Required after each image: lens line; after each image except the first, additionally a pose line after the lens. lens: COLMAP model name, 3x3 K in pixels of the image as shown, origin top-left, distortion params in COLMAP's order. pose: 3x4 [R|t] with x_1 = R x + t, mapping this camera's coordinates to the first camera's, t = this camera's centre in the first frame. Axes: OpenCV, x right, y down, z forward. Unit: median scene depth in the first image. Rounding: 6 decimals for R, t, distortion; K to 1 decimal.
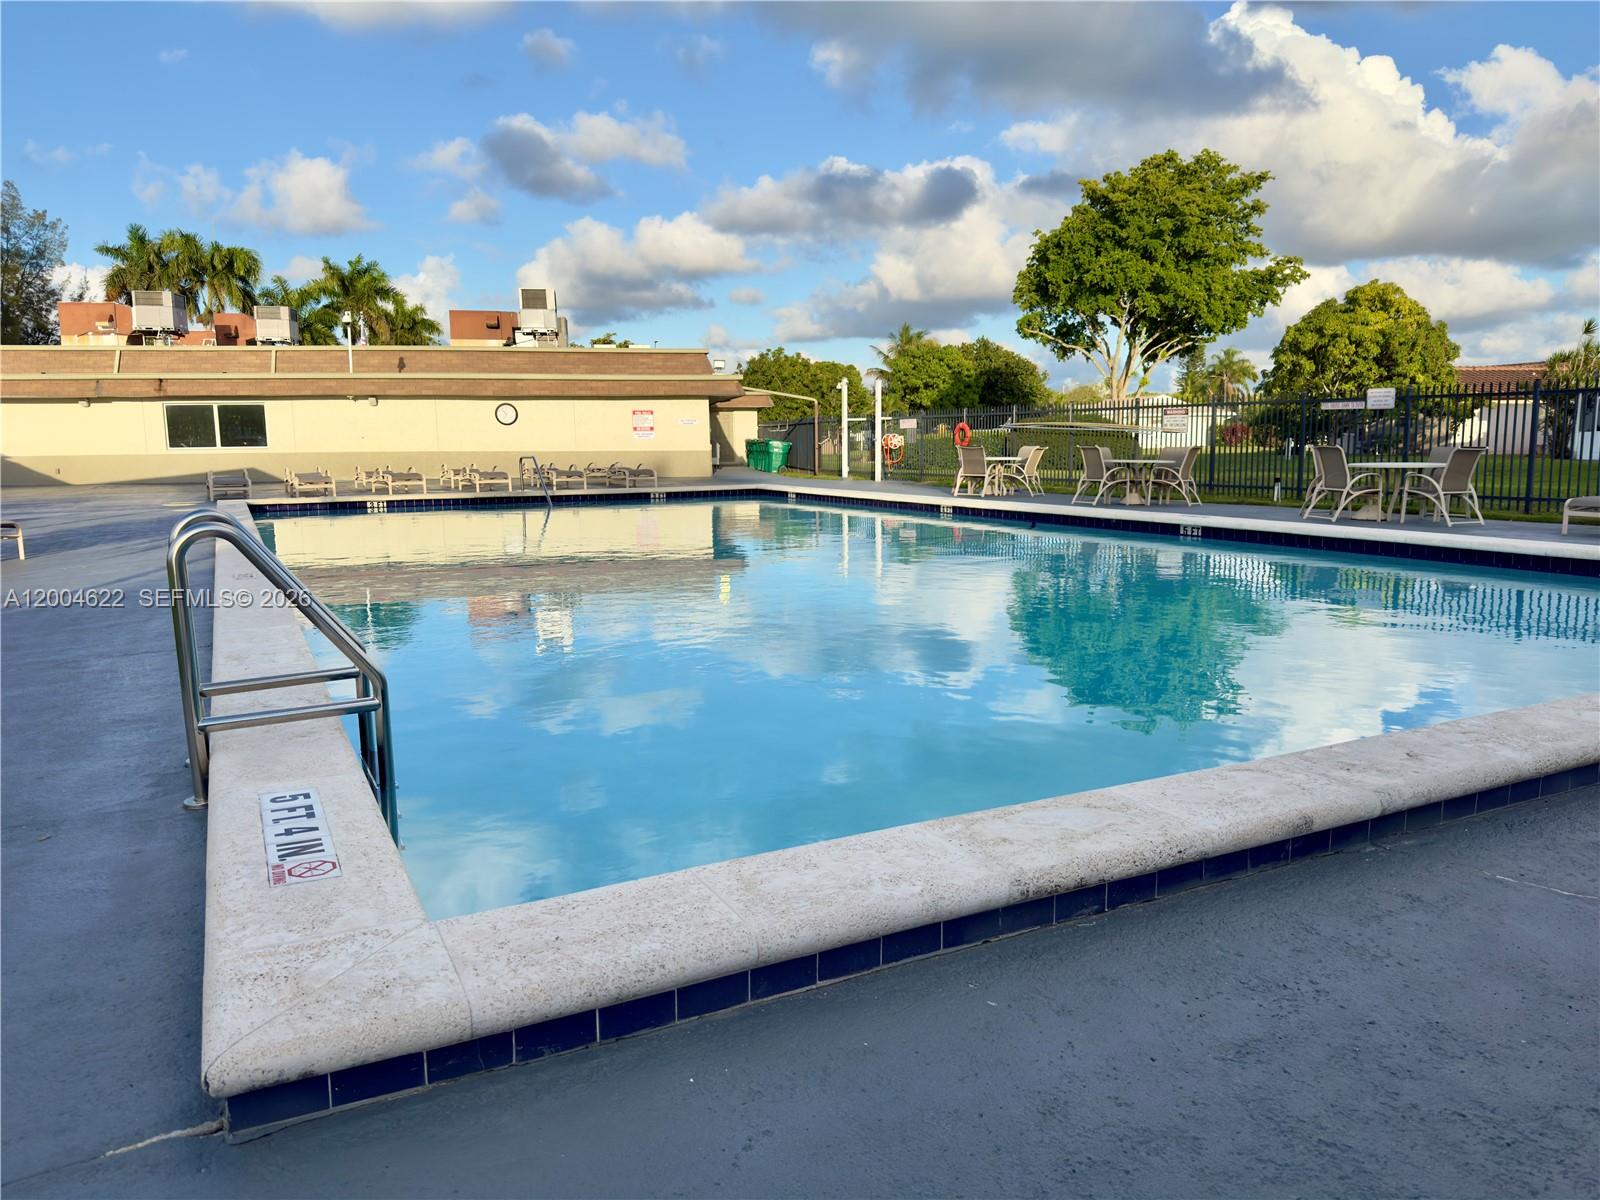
lens RADIAL K [[1134.0, 0, 803.8], [0, 1134.0, 604.8], [0, 0, 1]] dist [-0.006924, -0.008038]
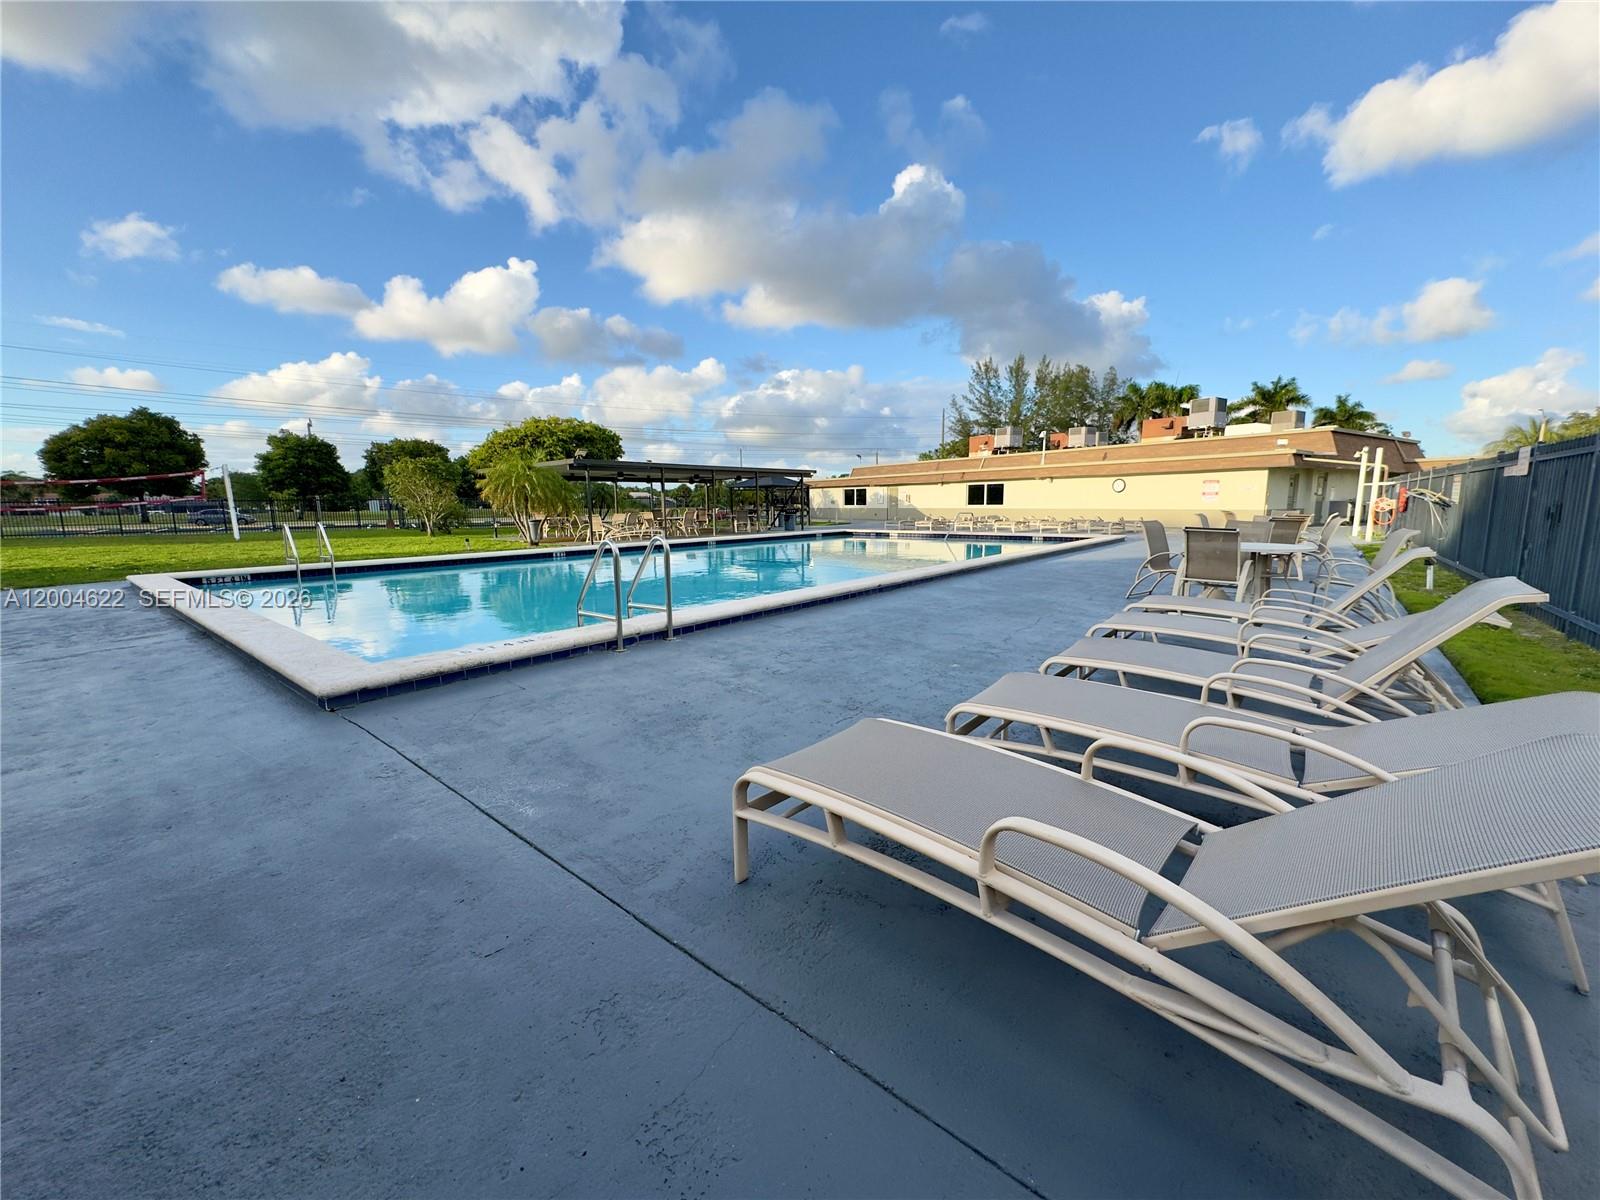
lens RADIAL K [[641.7, 0, 802.8], [0, 641.7, 600.4], [0, 0, 1]] dist [-0.002207, -0.000102]
pose [[0.401478, 0.140298, -0.905059, 0.370567], [-0.129161, 0.986995, 0.095704, -0.035237], [0.906715, 0.078475, 0.414378, 0.219872]]
